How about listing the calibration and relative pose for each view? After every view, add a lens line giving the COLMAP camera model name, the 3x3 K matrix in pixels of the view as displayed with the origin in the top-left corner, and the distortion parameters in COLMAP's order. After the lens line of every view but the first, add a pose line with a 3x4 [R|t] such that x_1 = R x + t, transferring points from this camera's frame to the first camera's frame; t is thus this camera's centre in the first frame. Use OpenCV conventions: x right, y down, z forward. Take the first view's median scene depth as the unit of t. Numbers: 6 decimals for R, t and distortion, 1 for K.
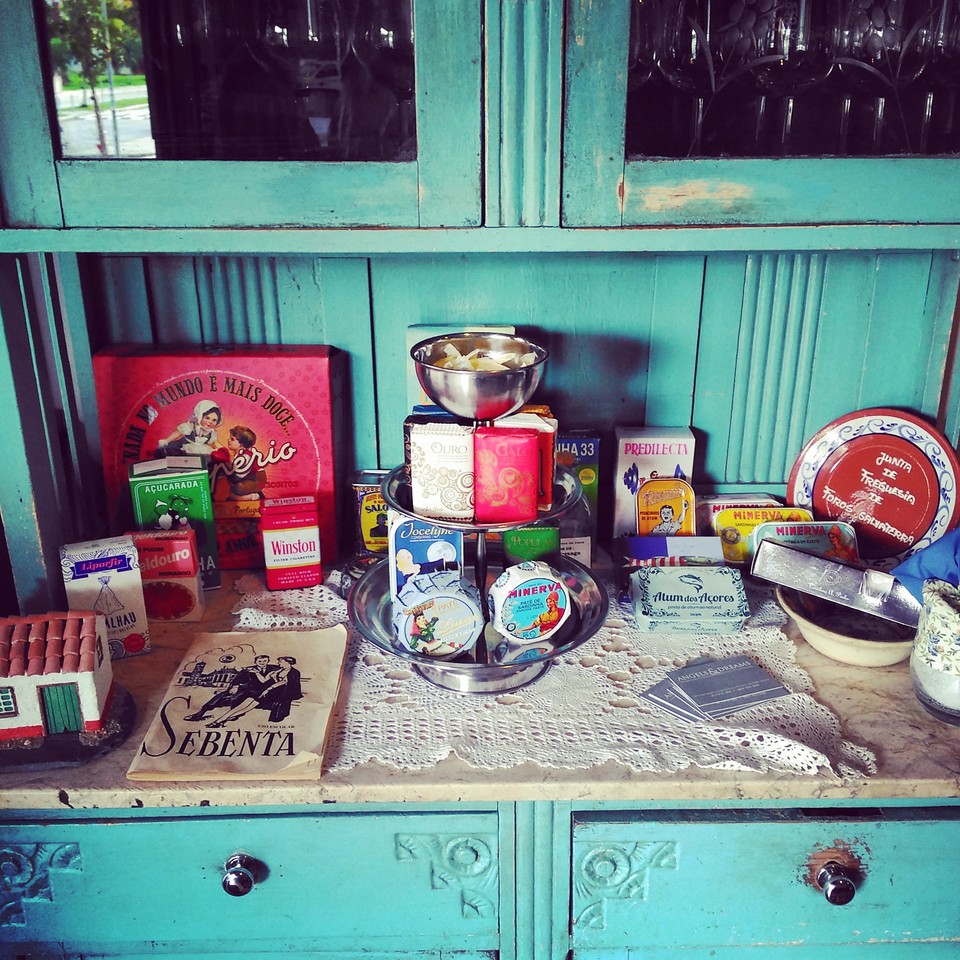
lens RADIAL K [[1068.1, 0, 481.0], [0, 1068.1, 478.9], [0, 0, 1]] dist [0.019070, 0.000000]
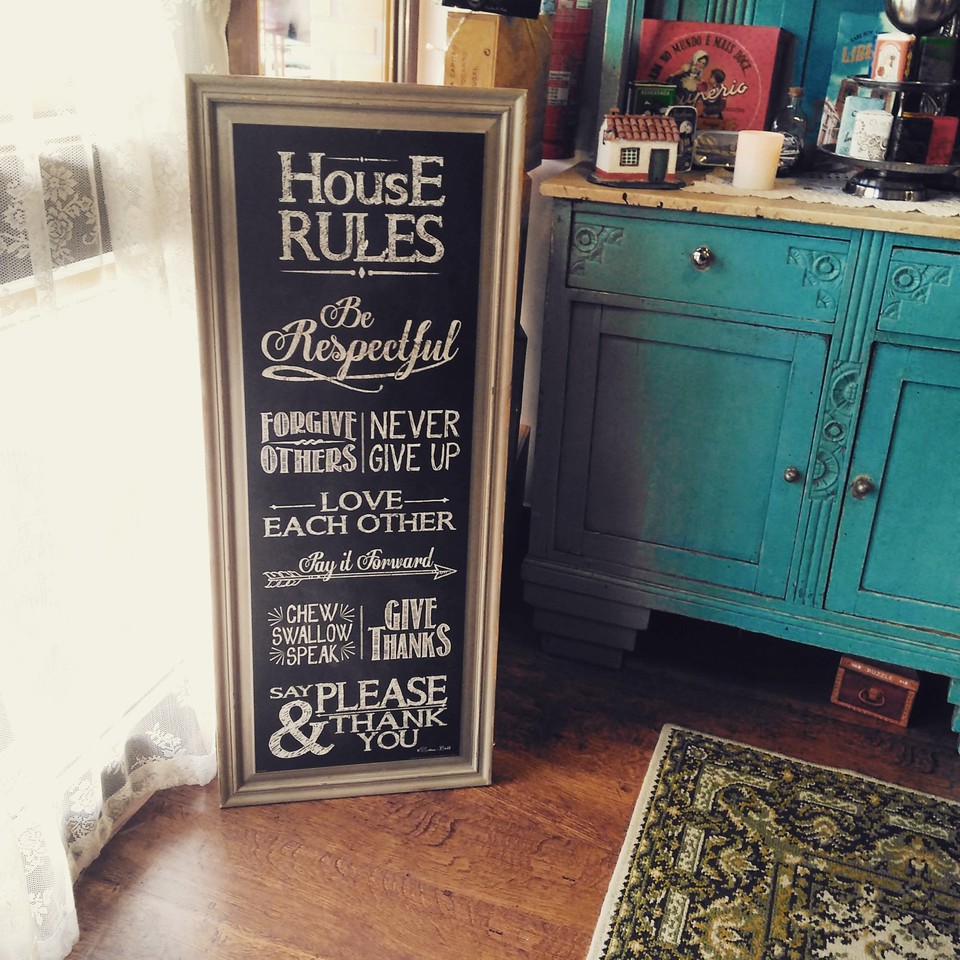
lens RADIAL K [[1068.1, 0, 479.8], [0, 1068.1, 481.3], [0, 0, 1]] dist [0.019070, 0.000000]
pose [[0.951347, 0.172902, -0.255038, -0.037908], [-0.169487, 0.984894, 0.035479, 0.605636], [0.257319, 0.009473, 0.966280, -0.742980]]
